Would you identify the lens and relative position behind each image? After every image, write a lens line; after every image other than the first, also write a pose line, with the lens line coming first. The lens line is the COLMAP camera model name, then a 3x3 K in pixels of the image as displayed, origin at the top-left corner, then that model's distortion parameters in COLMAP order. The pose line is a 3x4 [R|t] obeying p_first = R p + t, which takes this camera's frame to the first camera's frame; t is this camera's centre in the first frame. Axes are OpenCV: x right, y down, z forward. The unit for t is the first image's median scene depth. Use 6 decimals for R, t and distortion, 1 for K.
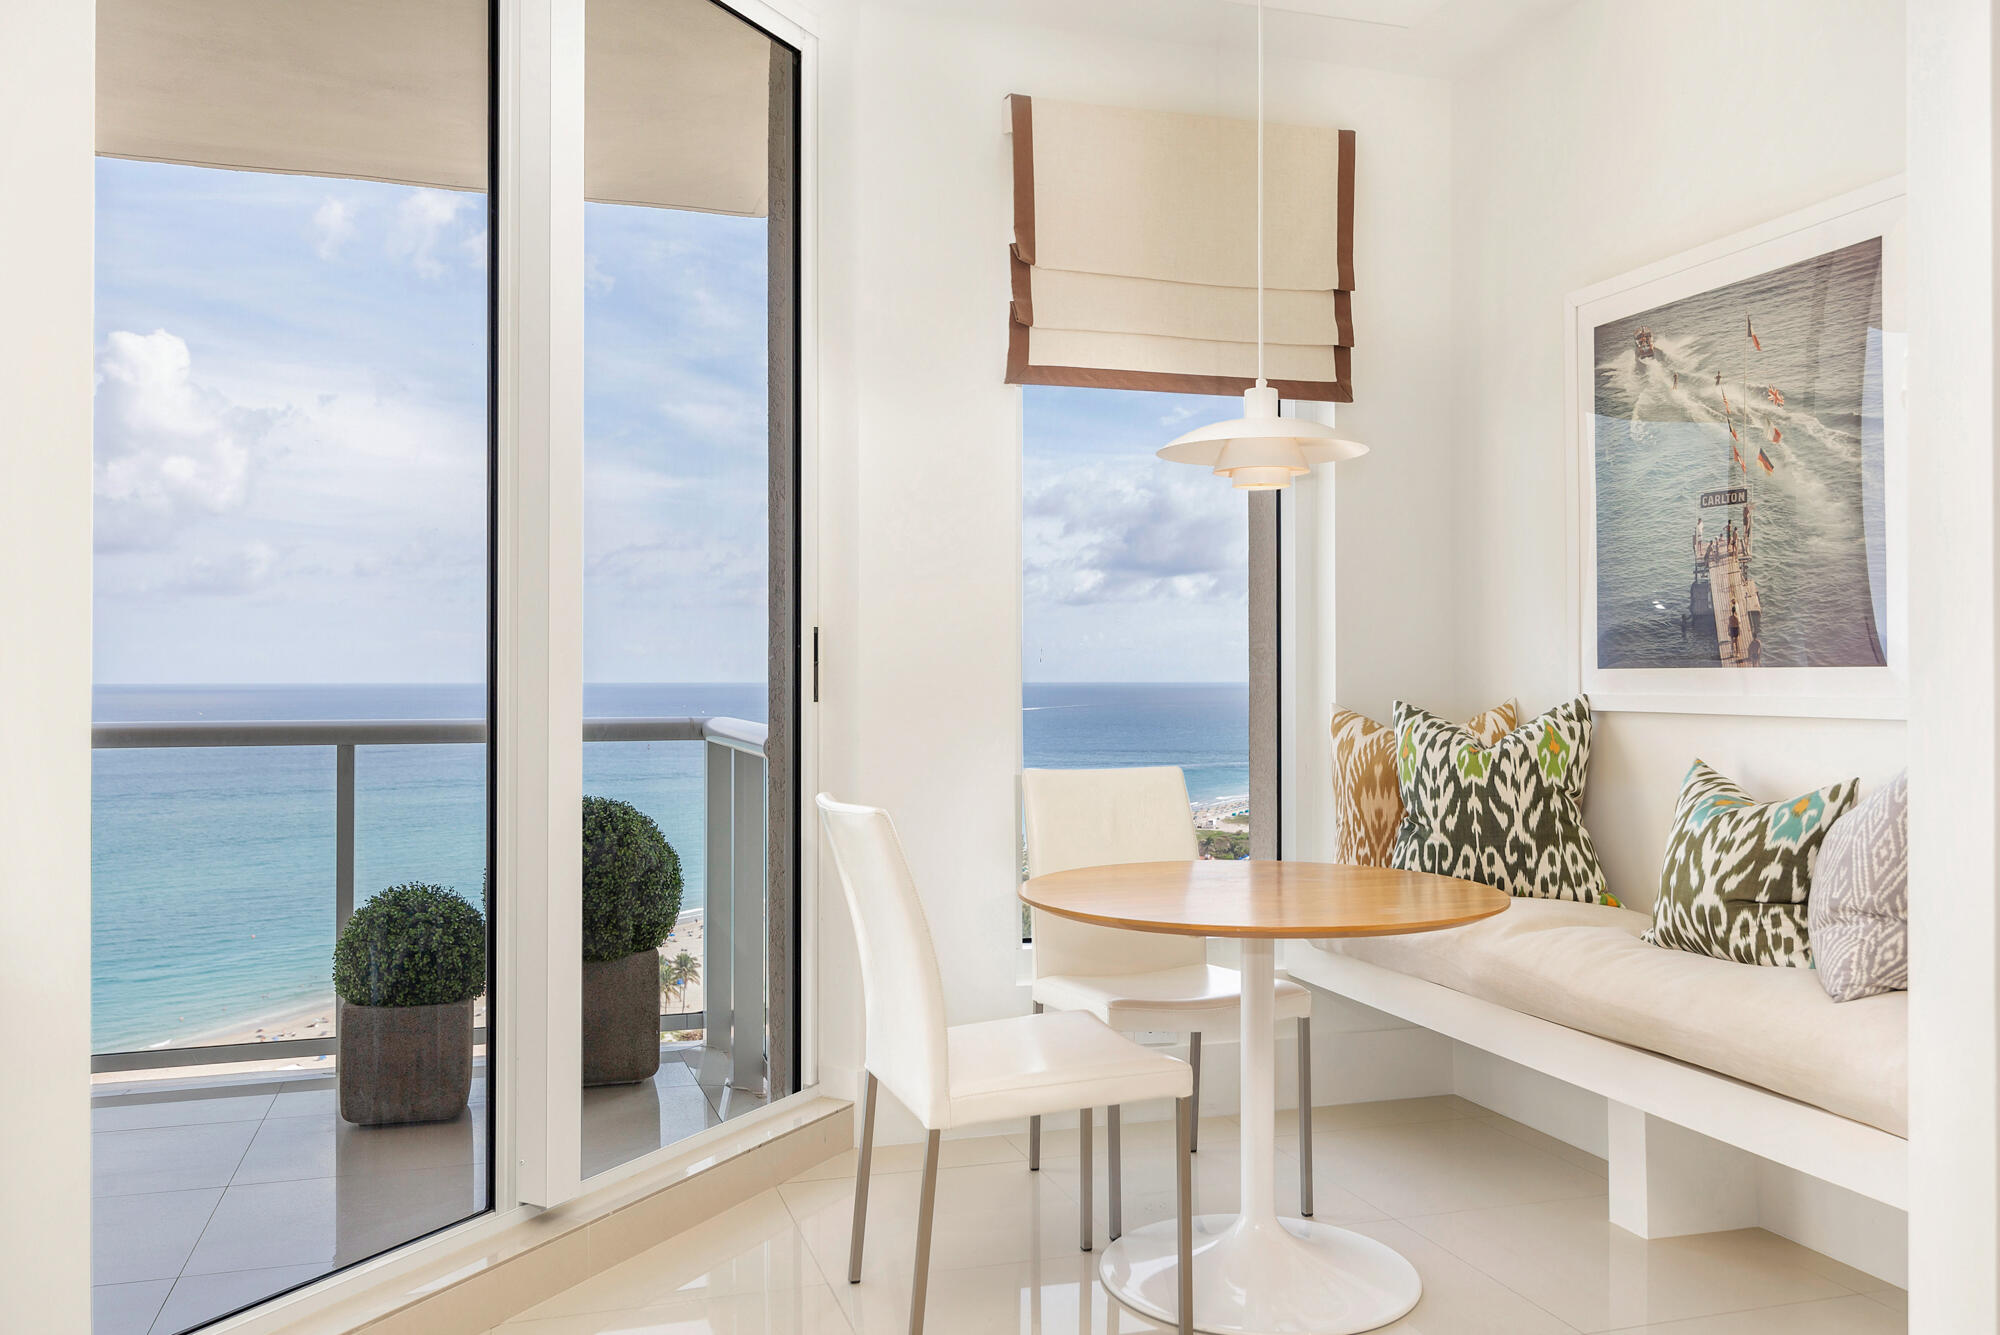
lens RADIAL K [[1473.9, 0, 989.2], [0, 1473.9, 670.4], [0, 0, 1]] dist [-0.002780, 0.002631]
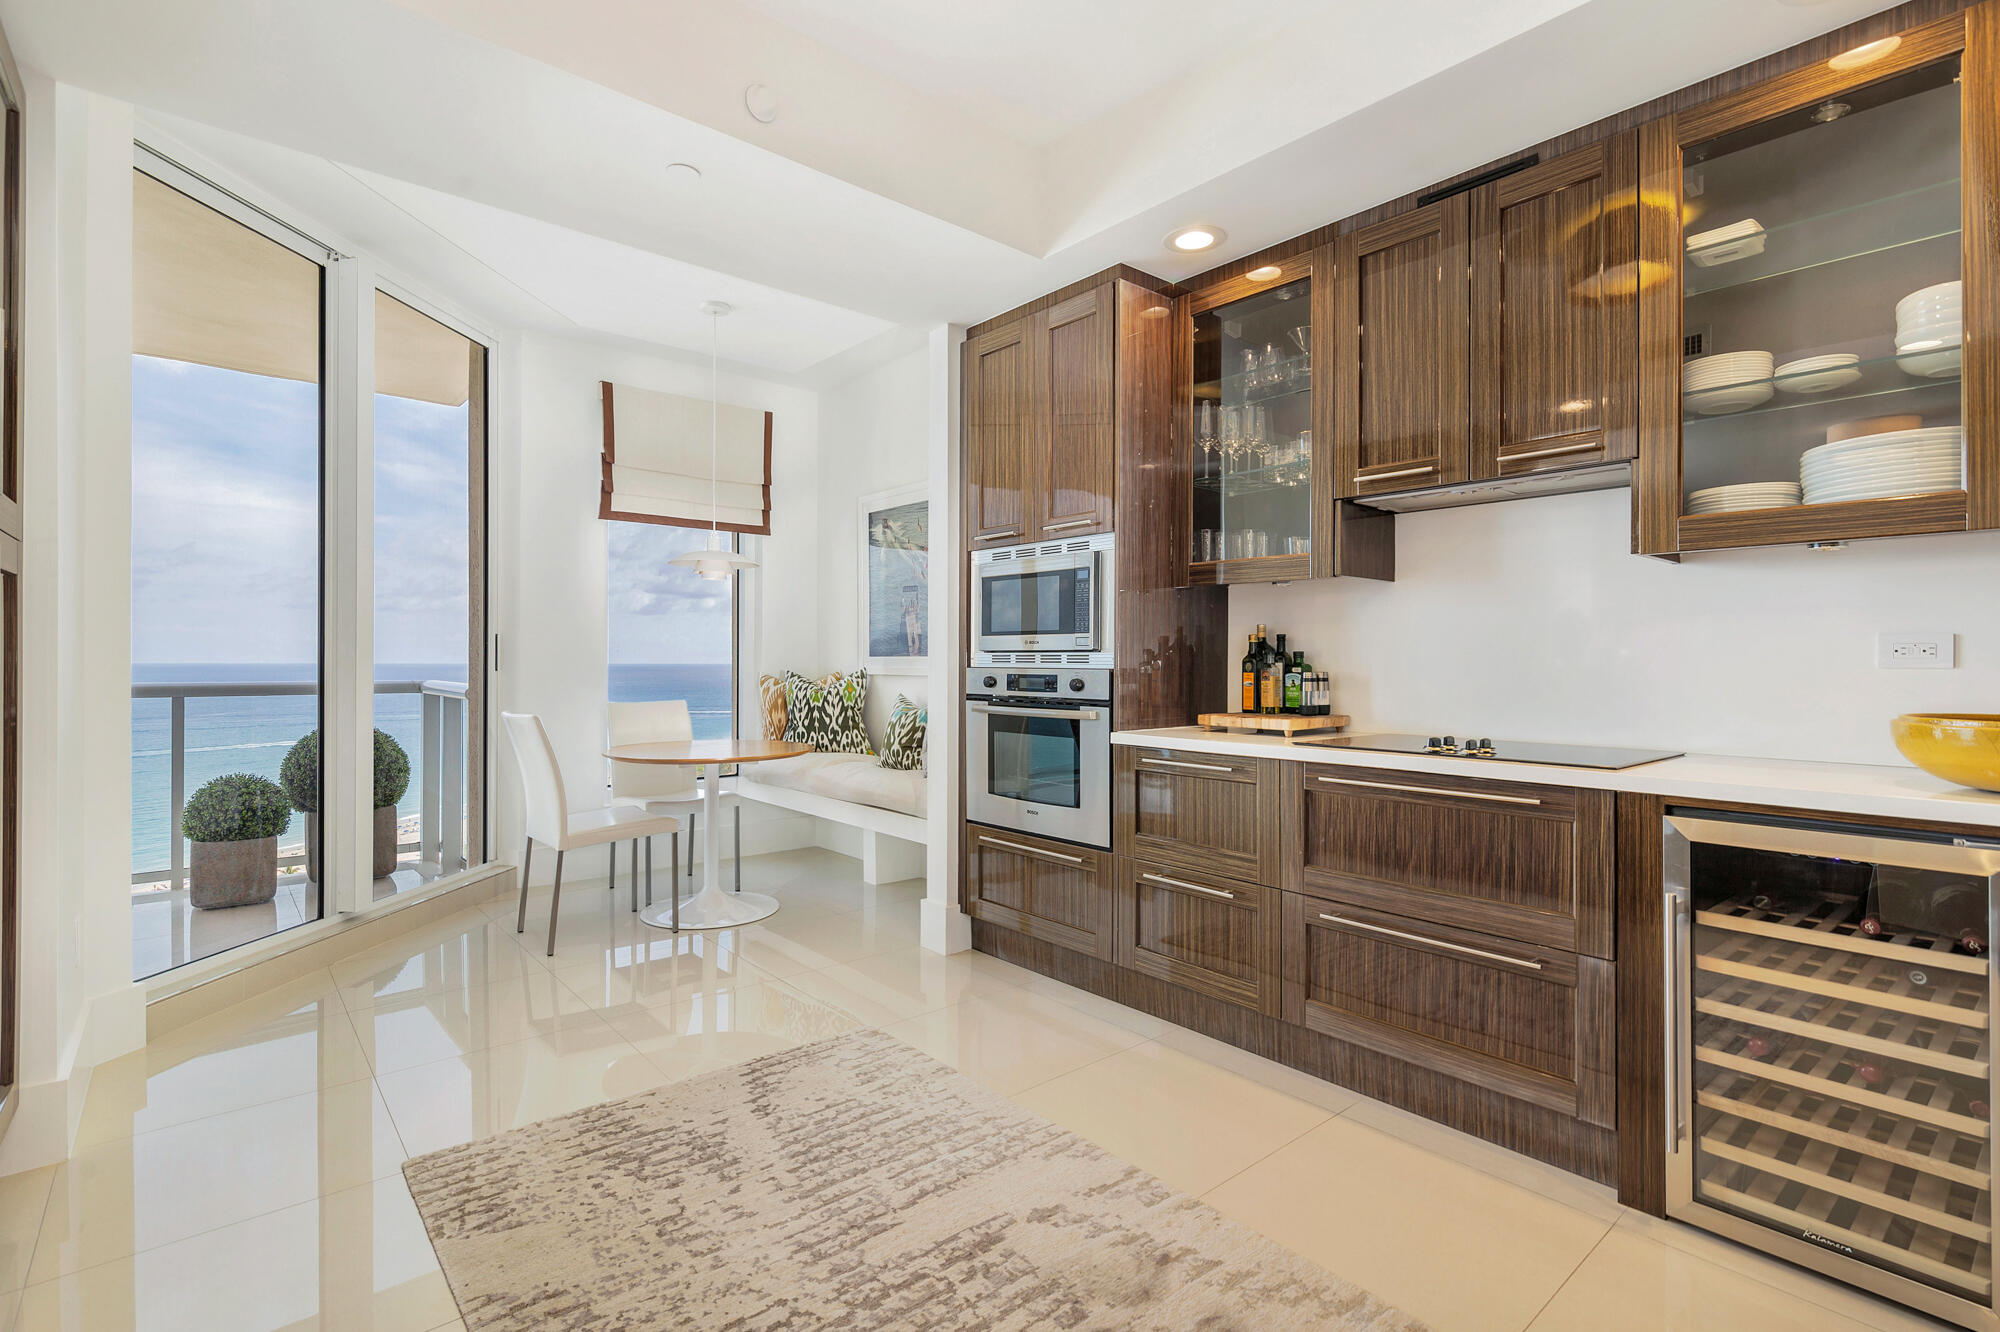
lens RADIAL K [[927.2, 0, 1004.6], [0, 927.2, 662.8], [0, 0, 1]] dist [-0.000238, -0.000475]
pose [[0.917013, 0.002545, 0.398848, 0.015780], [-0.005023, 0.999974, 0.005168, -0.000059], [-0.398825, -0.006743, 0.917002, -0.468921]]
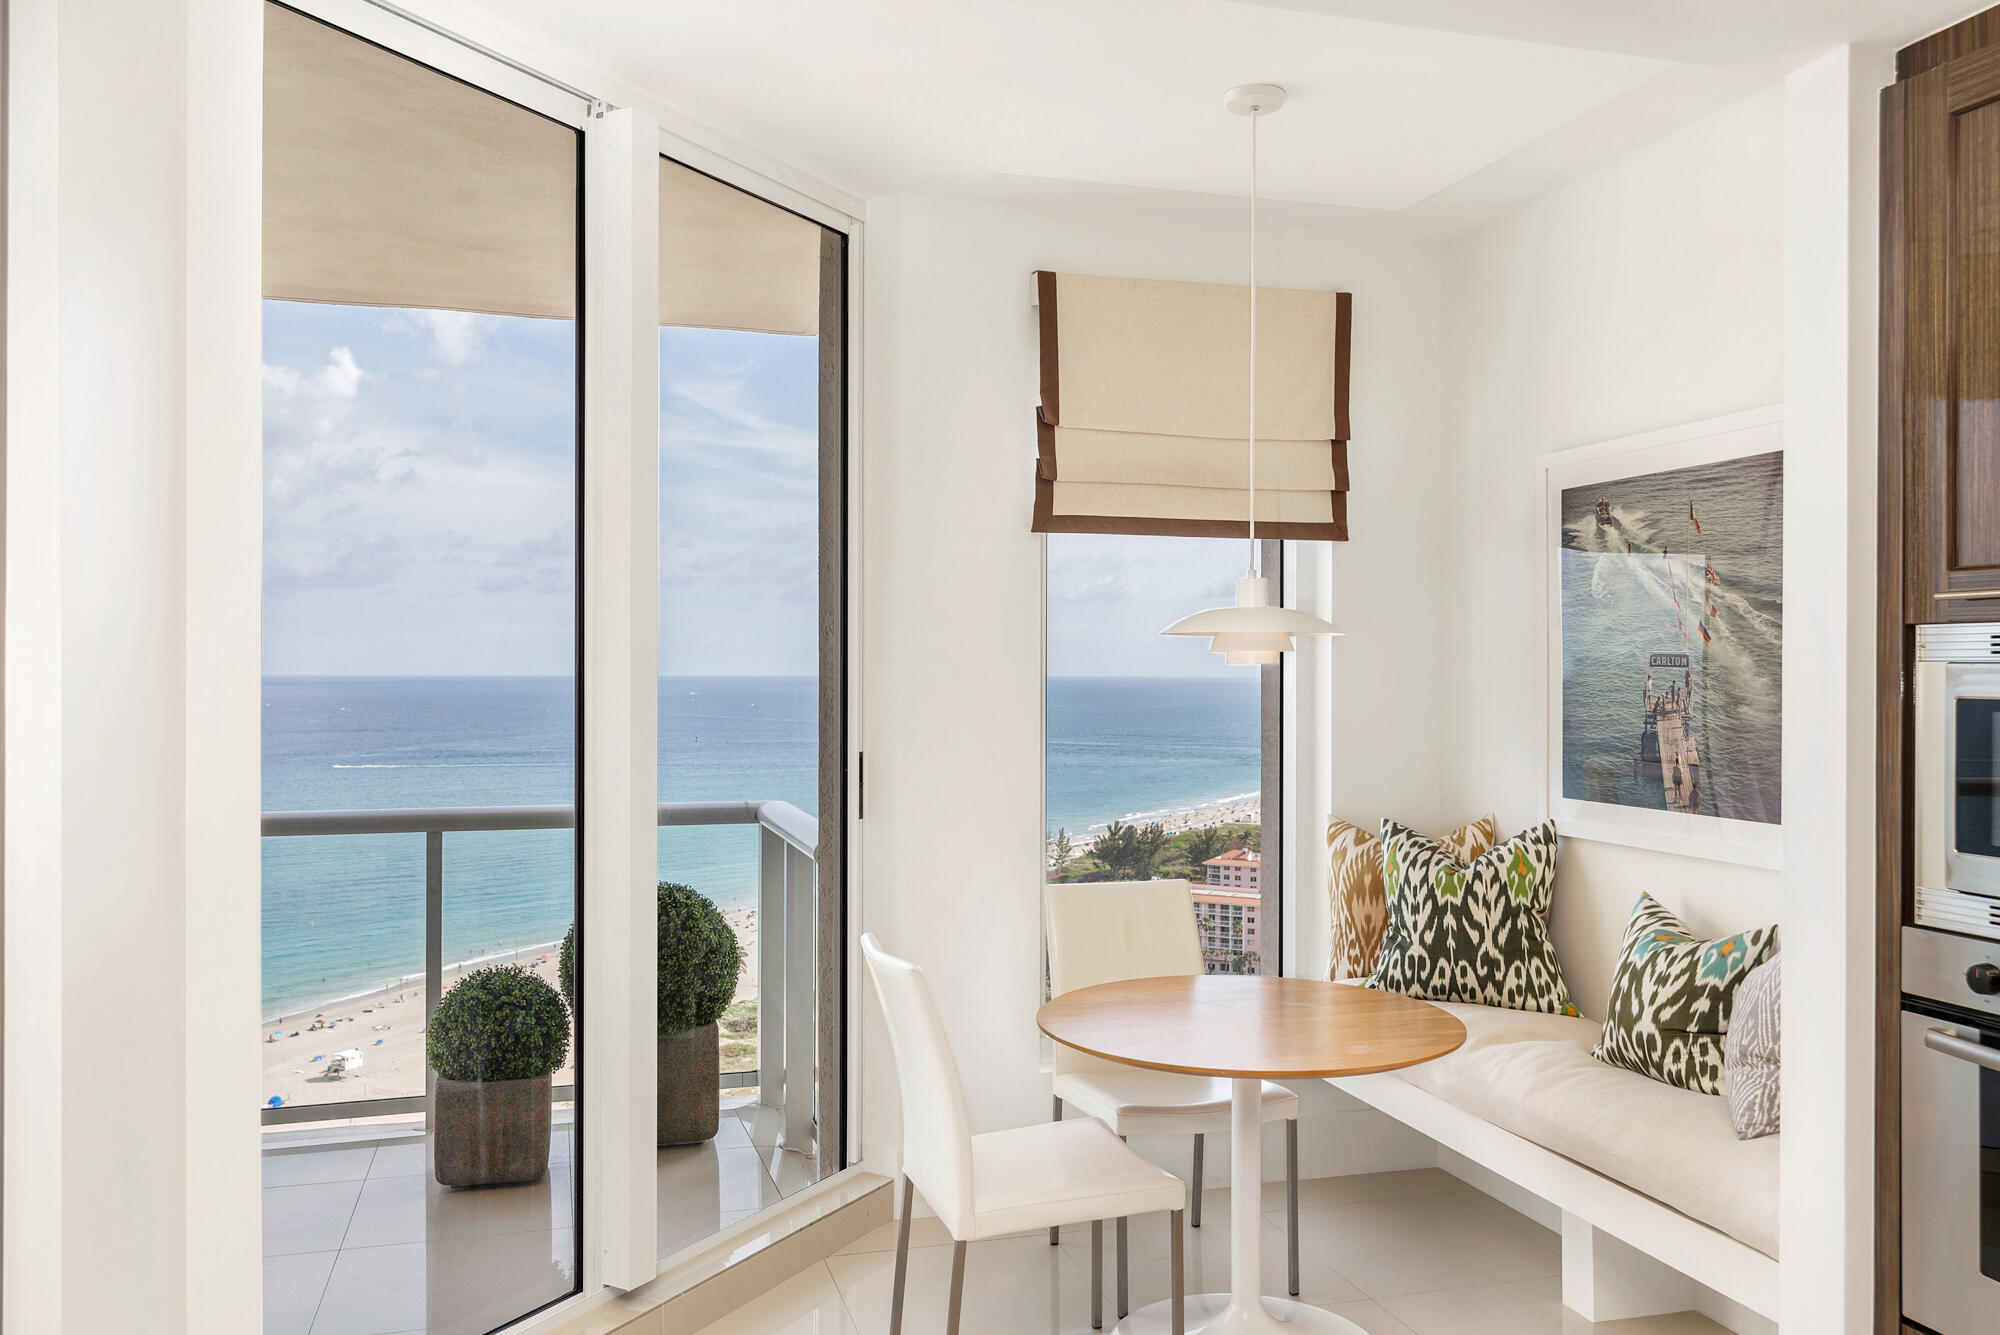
lens RADIAL K [[1473.9, 0, 1009.8], [0, 1473.9, 651.0], [0, 0, 1]] dist [-0.002780, 0.002631]
pose [[0.999862, 0.002963, -0.016320, 0.013624], [-0.002853, 0.999973, 0.006765, -0.119683], [0.016339, -0.006717, 0.999844, -0.119303]]
